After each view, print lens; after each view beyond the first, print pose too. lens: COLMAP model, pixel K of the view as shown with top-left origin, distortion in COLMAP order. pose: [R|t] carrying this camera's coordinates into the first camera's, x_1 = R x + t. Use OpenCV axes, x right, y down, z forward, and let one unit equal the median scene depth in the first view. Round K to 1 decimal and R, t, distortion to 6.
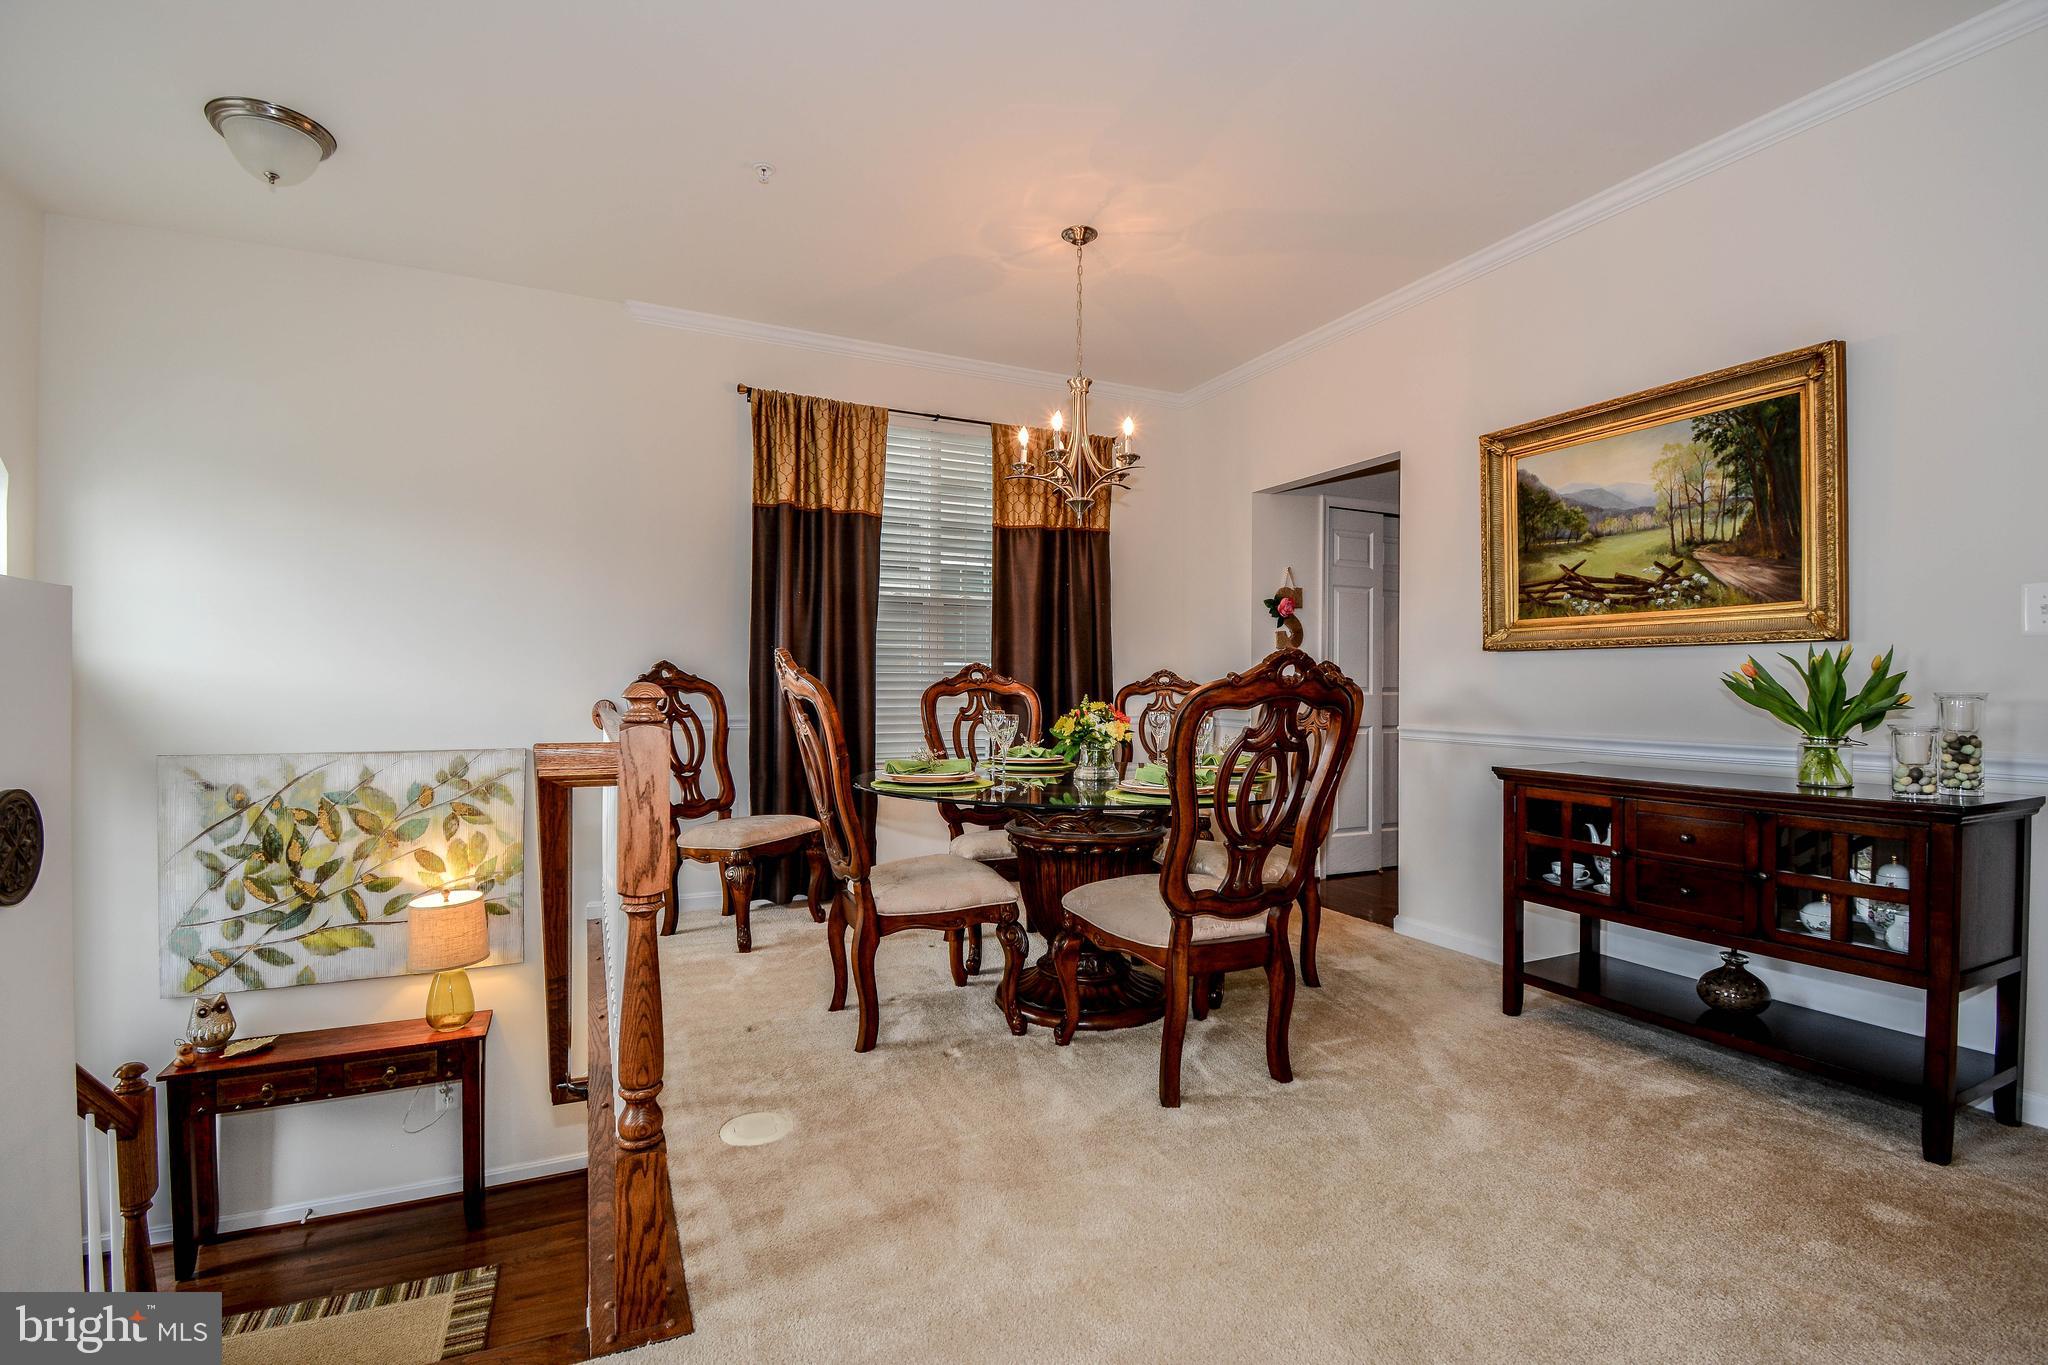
lens RADIAL K [[913.6, 0, 1093.7], [0, 913.6, 698.1], [0, 0, 1]] dist [0.006973, -0.015764]
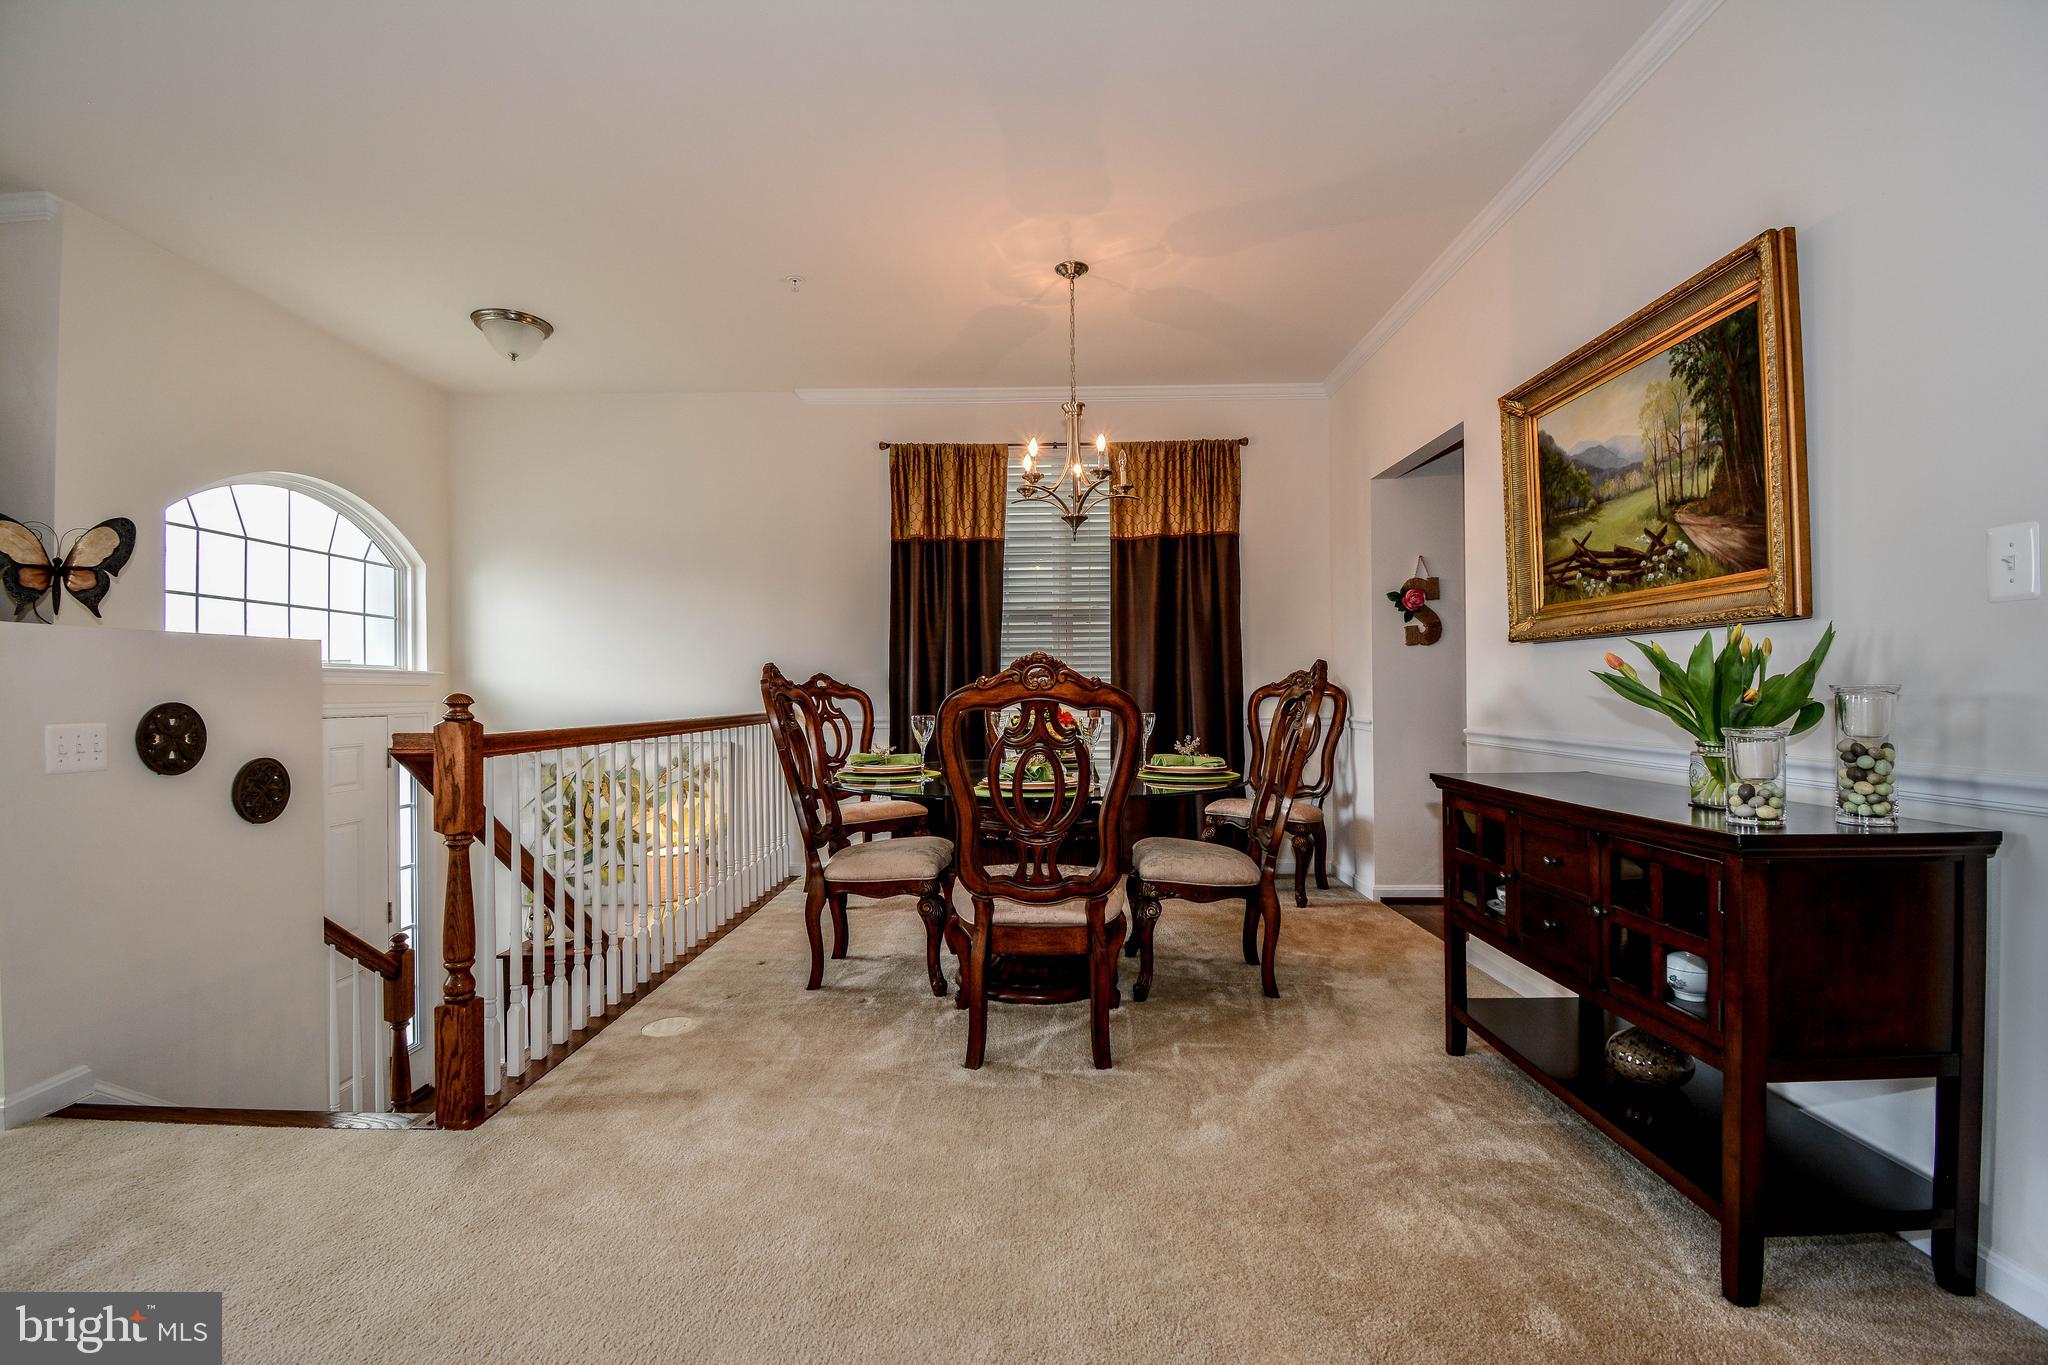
lens RADIAL K [[913.6, 0, 1078.5], [0, 913.6, 694.7], [0, 0, 1]] dist [0.006973, -0.015764]
pose [[0.899595, -0.010425, -0.436602, 0.494412], [0.007597, 0.999937, -0.008223, 0.002237], [0.436660, 0.004081, 0.899617, 0.040502]]
